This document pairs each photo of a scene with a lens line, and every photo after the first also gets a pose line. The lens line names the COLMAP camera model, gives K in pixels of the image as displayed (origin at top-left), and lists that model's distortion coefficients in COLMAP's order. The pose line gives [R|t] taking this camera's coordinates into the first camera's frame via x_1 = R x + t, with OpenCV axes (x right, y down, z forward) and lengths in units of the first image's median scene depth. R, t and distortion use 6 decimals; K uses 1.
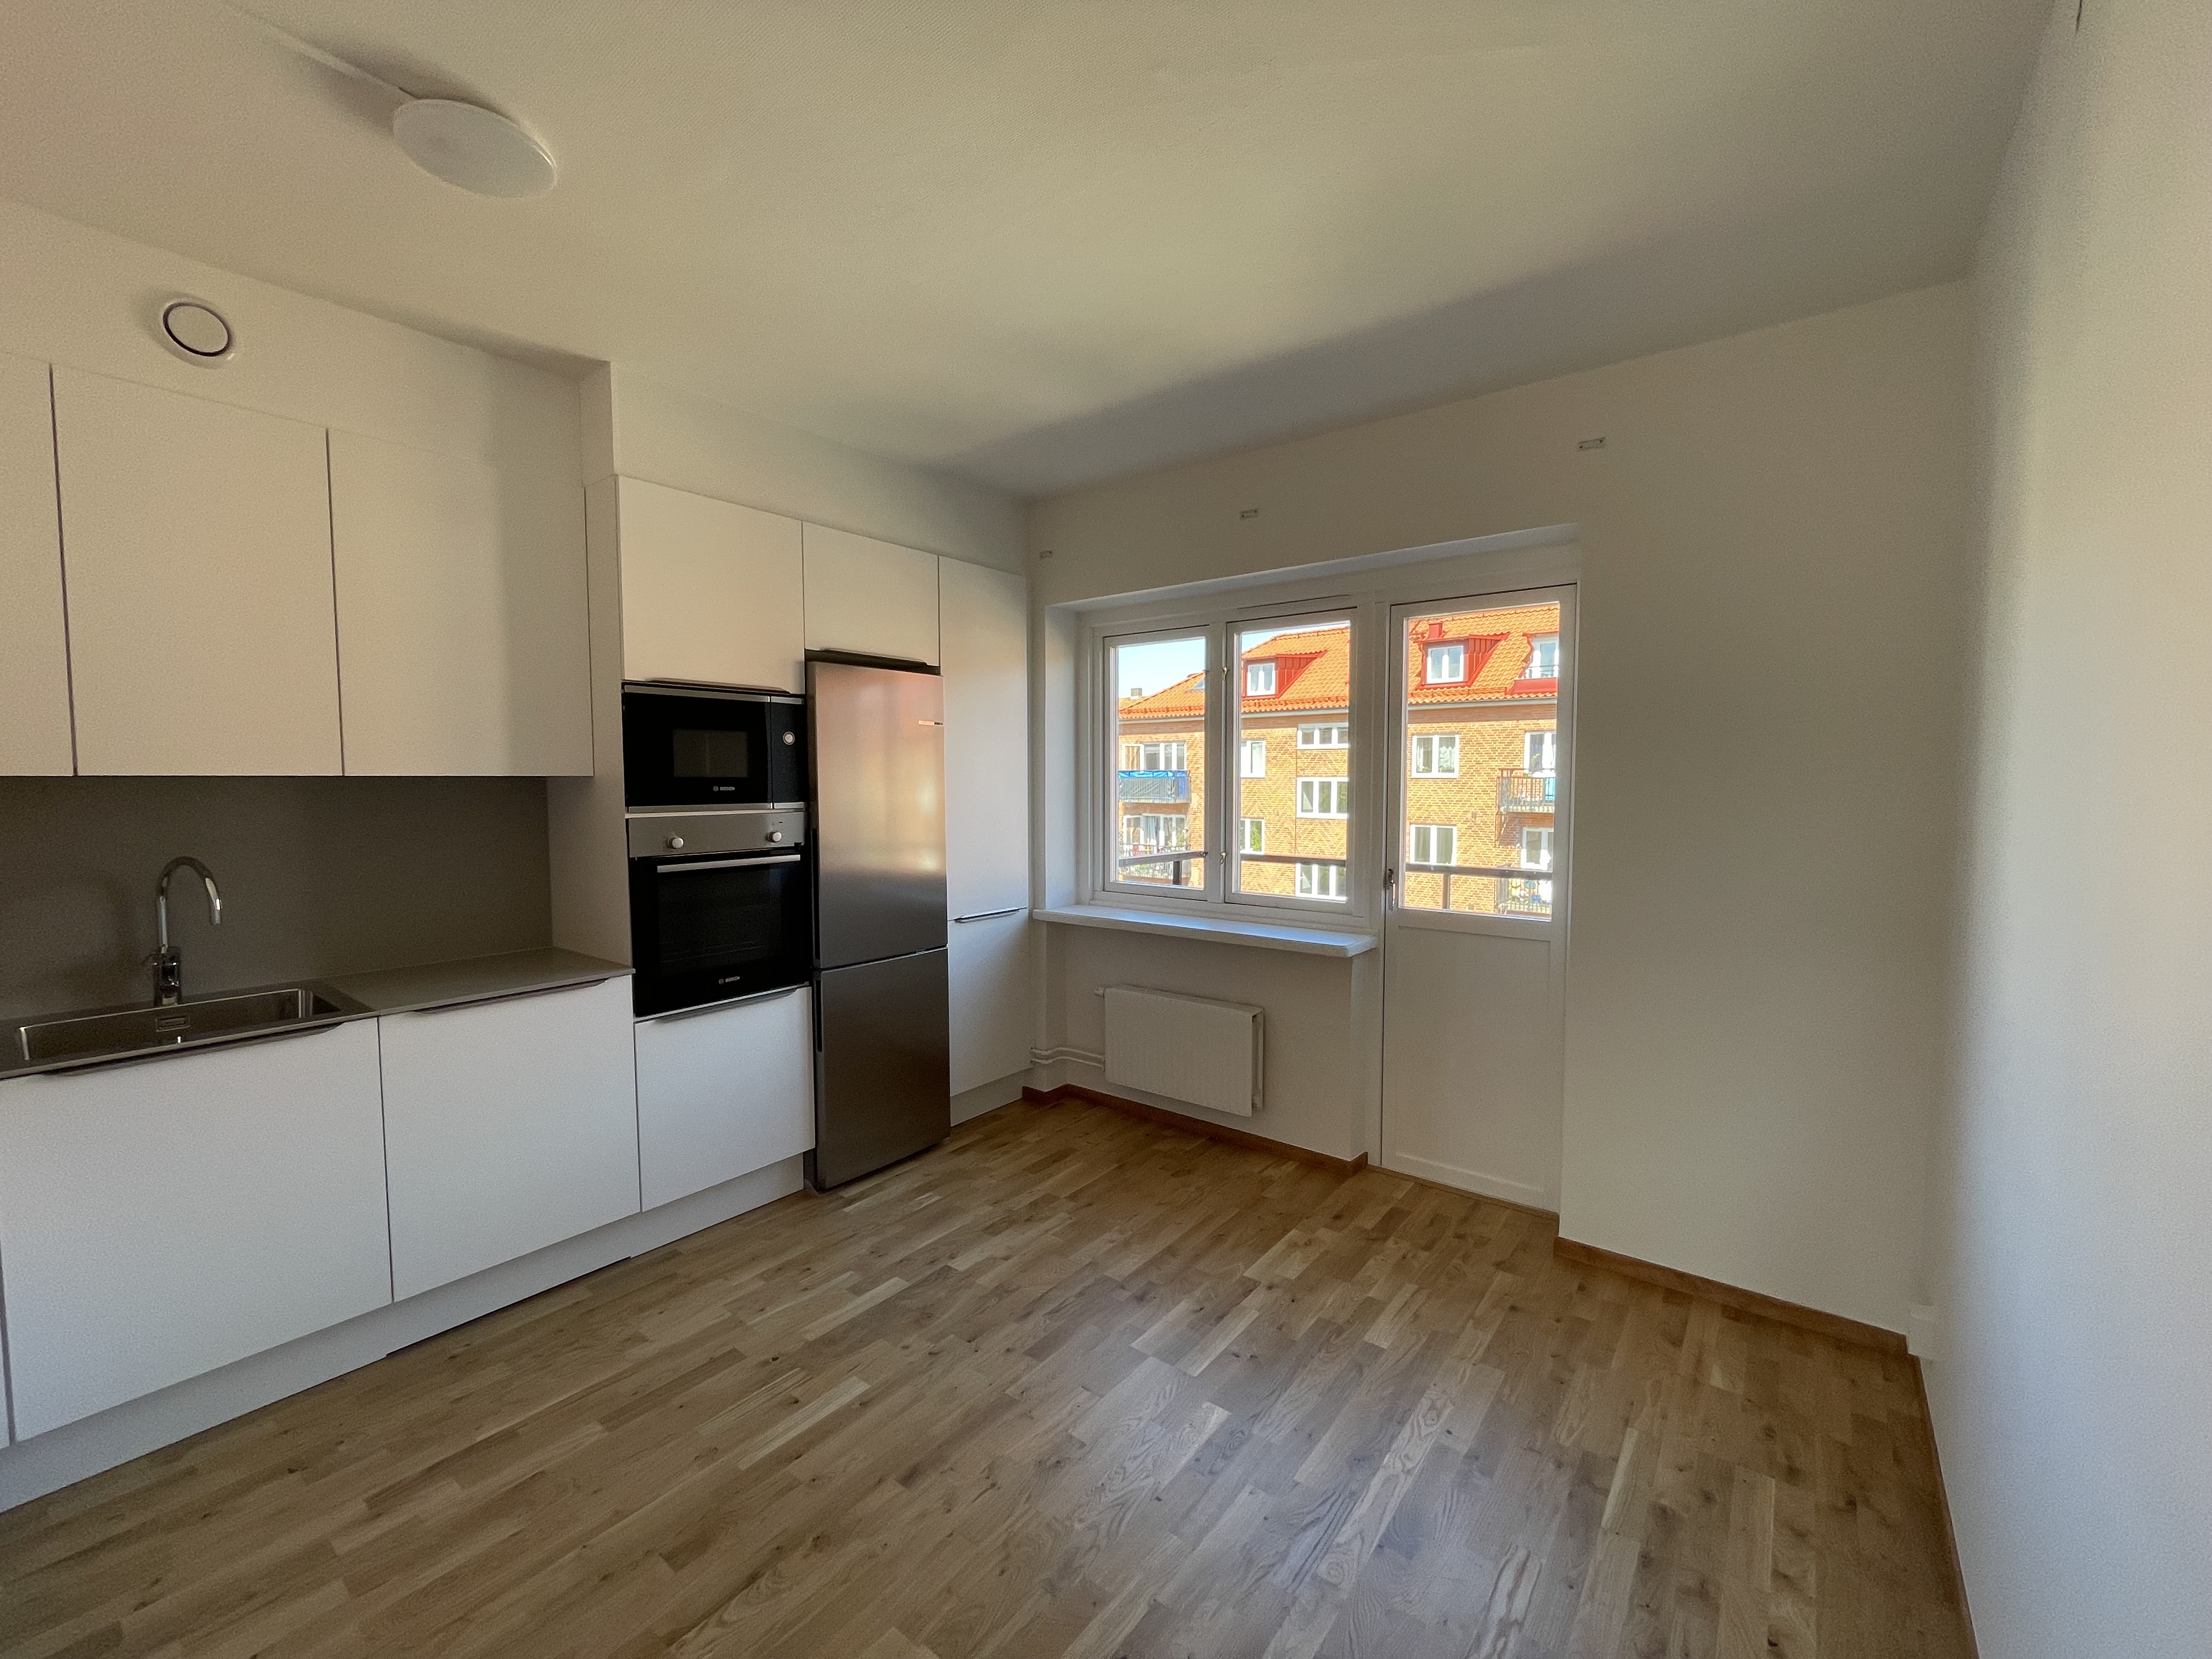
lens RADIAL K [[902.9, 0, 1104.1], [0, 902.9, 828.4], [0, 0, 1]] dist [-0.002065, -0.000449]
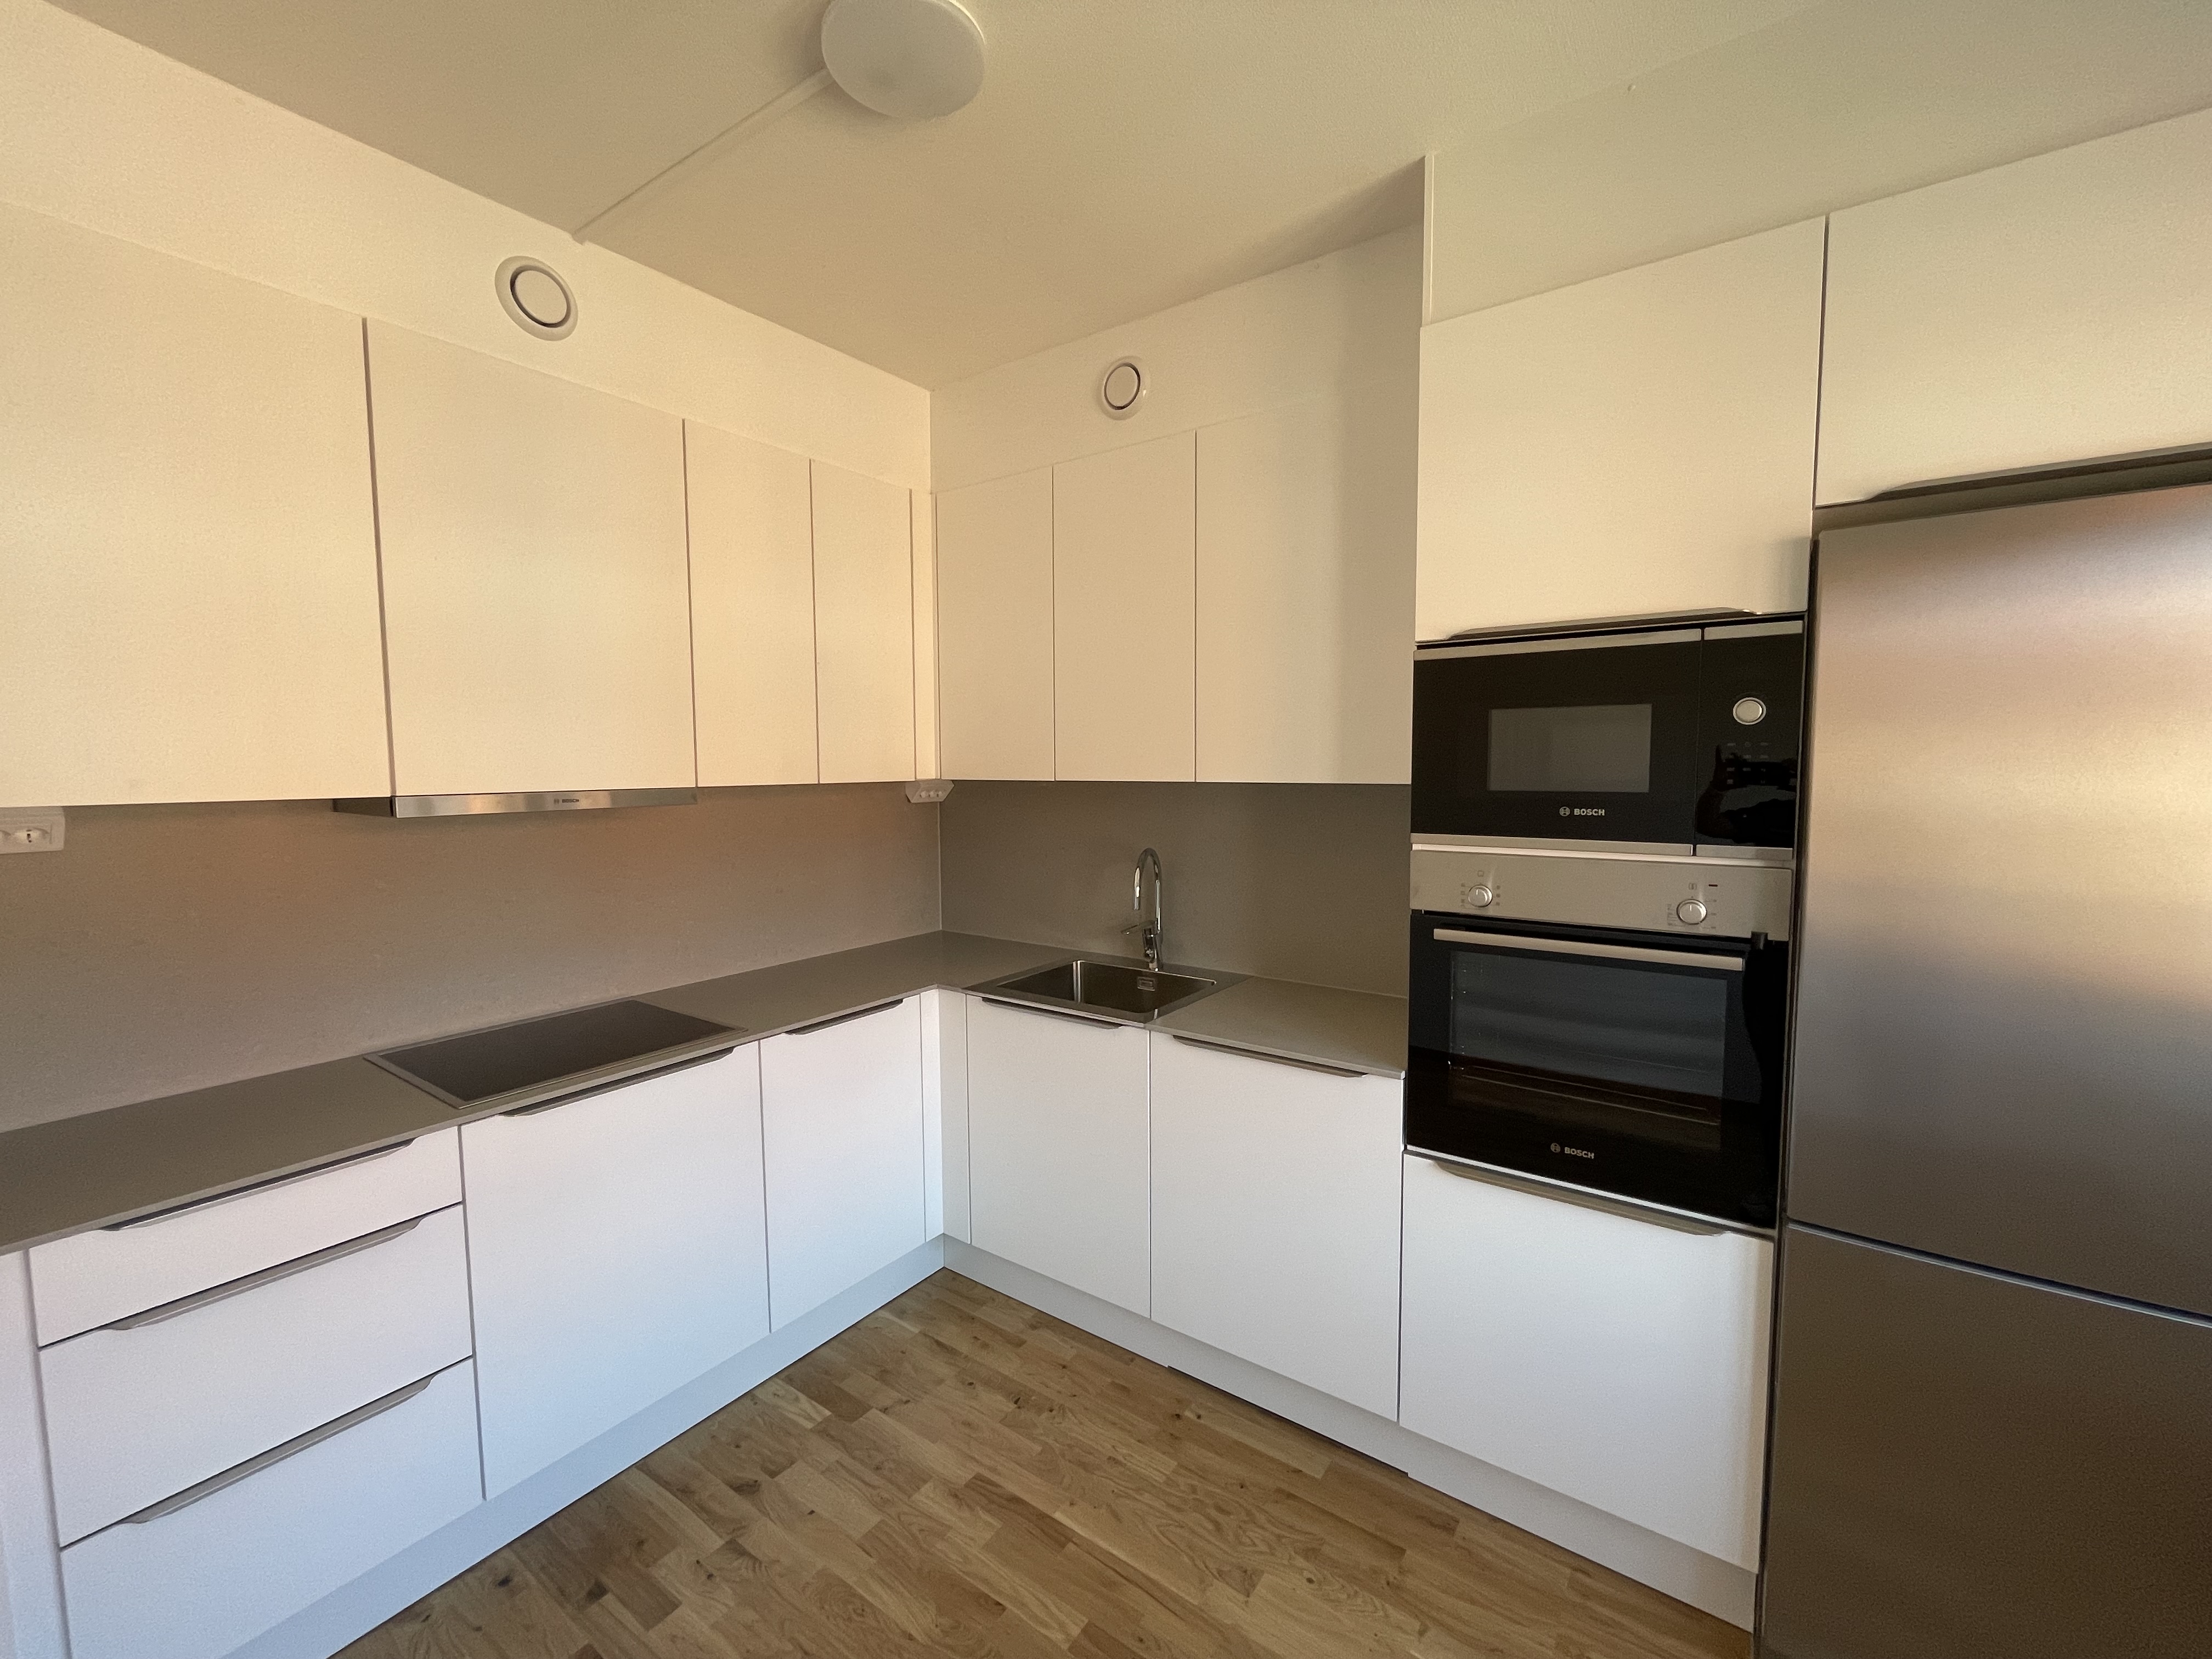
lens RADIAL K [[902.9, 0, 1104.1], [0, 902.9, 828.4], [0, 0, 1]] dist [-0.002065, -0.000449]
pose [[0.043593, 0.074523, -0.996266, 0.123274], [-0.049806, 0.996136, 0.072334, -0.062319], [0.997807, 0.046466, 0.047137, 0.716154]]
